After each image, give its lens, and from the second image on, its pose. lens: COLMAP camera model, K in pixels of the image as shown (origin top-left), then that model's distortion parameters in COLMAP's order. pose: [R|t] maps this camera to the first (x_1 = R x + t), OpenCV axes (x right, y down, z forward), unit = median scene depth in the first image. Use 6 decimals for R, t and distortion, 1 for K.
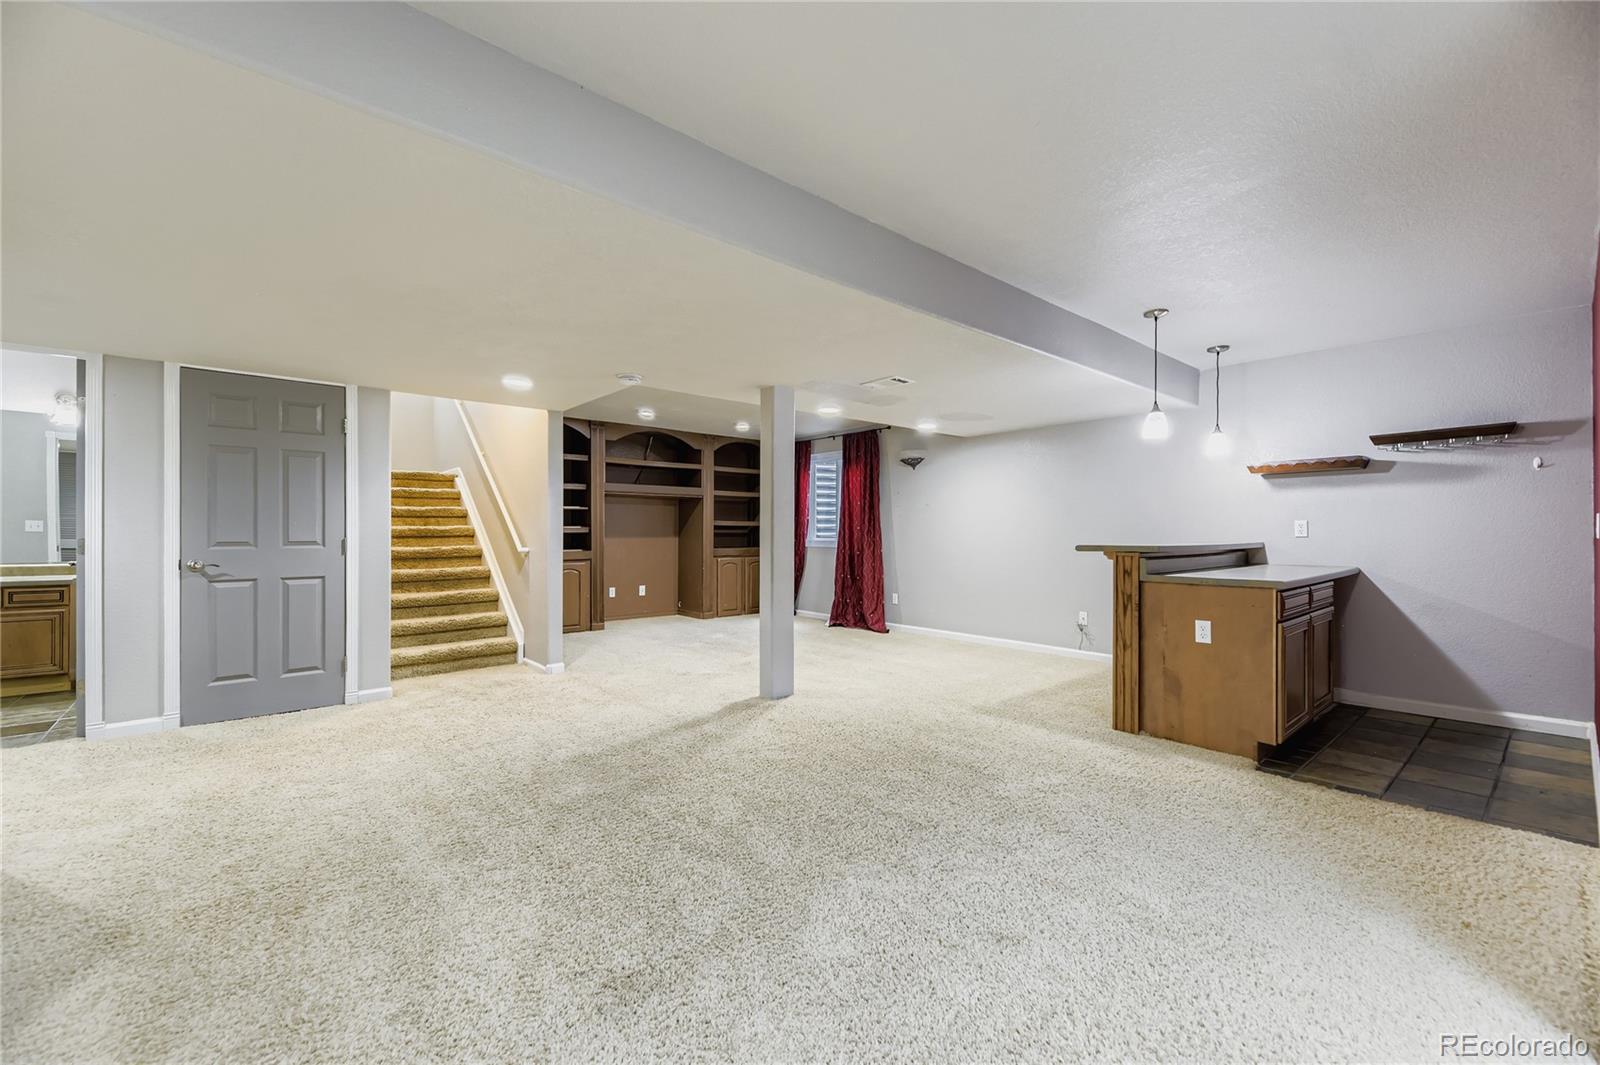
lens RADIAL K [[649.5, 0, 802.6], [0, 649.5, 534.8], [0, 0, 1]] dist [0.014258, -0.001024]
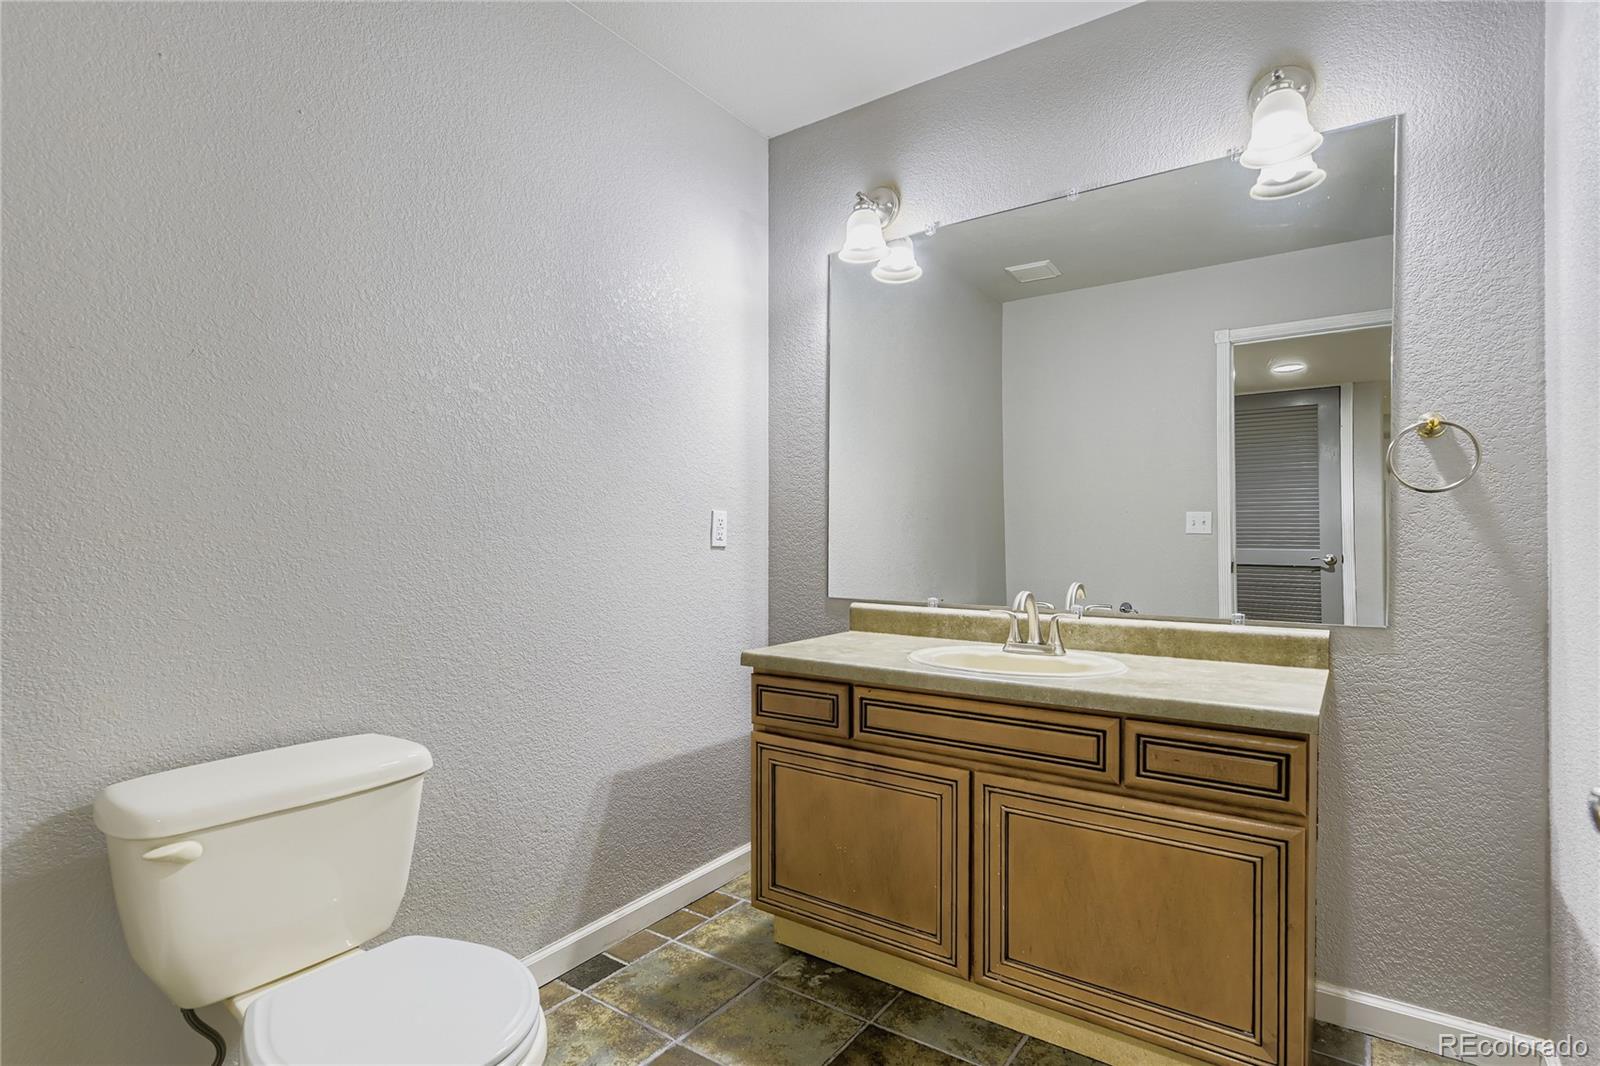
lens RADIAL K [[800.2, 0, 797.8], [0, 800.2, 539.2], [0, 0, 1]] dist [-0.001645, -0.000537]
pose [[0.245399, -0.008965, -0.969381, -0.978093], [-0.002380, 0.999949, -0.009850, 0.009575], [0.969419, 0.004724, 0.245365, 0.838539]]
